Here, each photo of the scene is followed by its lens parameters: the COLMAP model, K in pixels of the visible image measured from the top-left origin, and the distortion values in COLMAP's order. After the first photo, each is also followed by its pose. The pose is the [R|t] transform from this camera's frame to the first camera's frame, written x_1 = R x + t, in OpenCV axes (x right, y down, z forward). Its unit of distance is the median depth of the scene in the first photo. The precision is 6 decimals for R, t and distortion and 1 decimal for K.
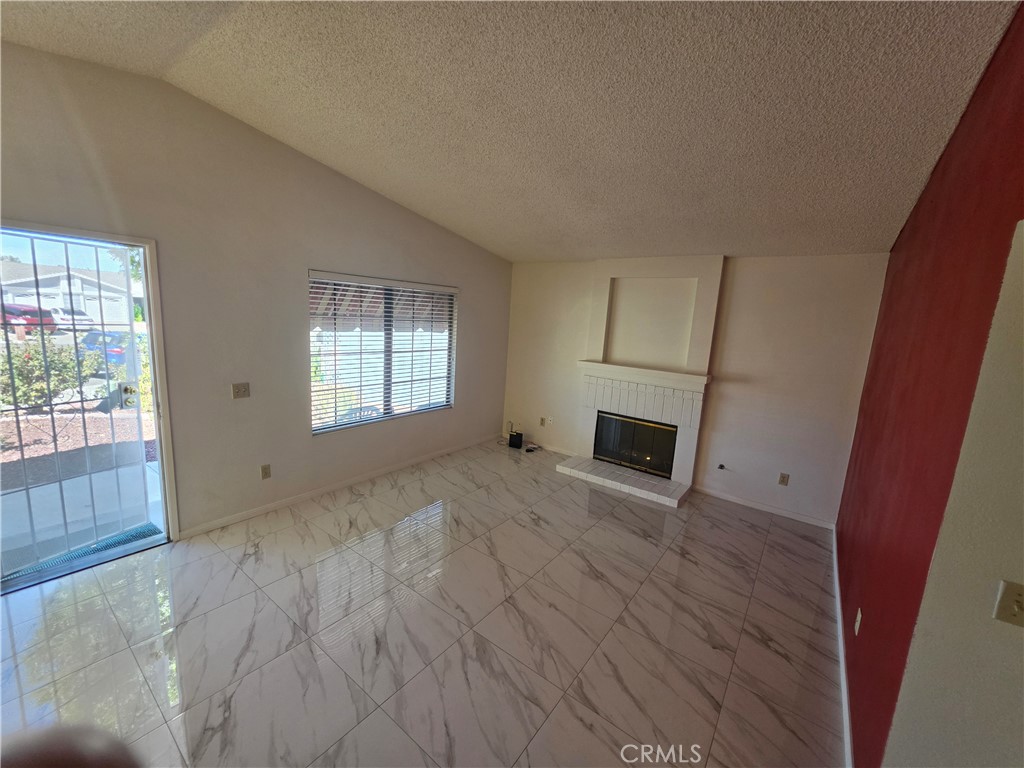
lens RADIAL K [[414.1, 0, 510.1], [0, 414.1, 380.5], [0, 0, 1]] dist [-0.003533, 0.001278]
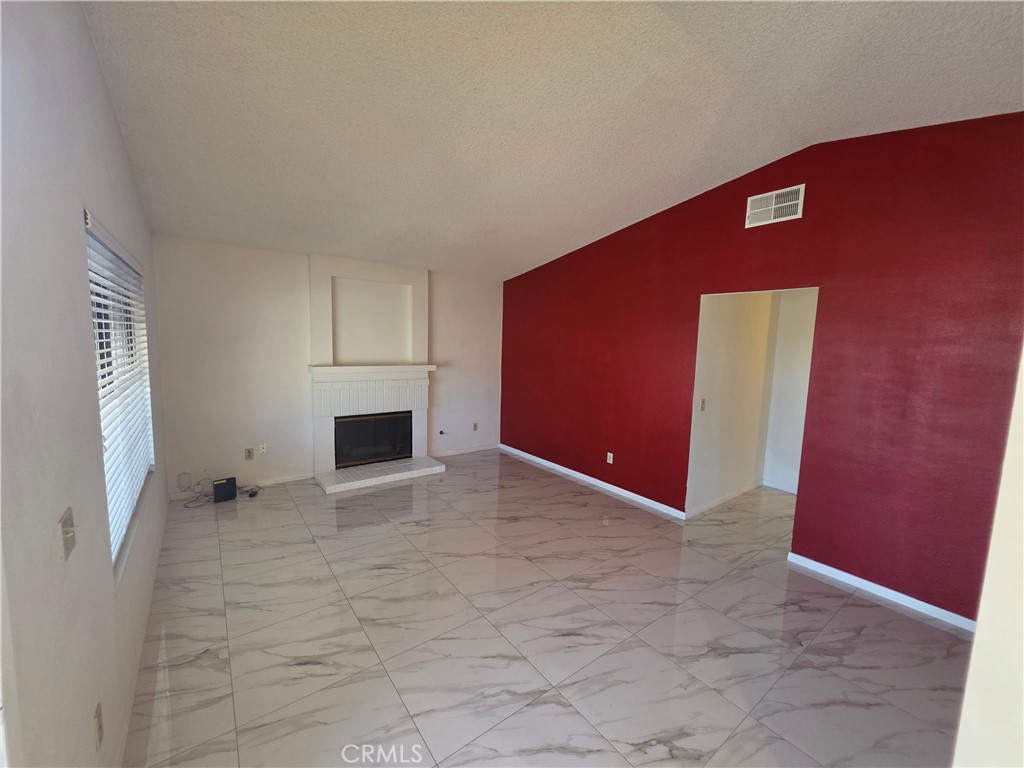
lens RADIAL K [[414.1, 0, 508.3], [0, 414.1, 389.9], [0, 0, 1]] dist [-0.003533, 0.001278]
pose [[0.272612, -0.166152, 0.947669, -0.839982], [0.135757, 0.981764, 0.133077, -0.090457], [-0.952498, 0.092374, 0.290197, 0.524697]]
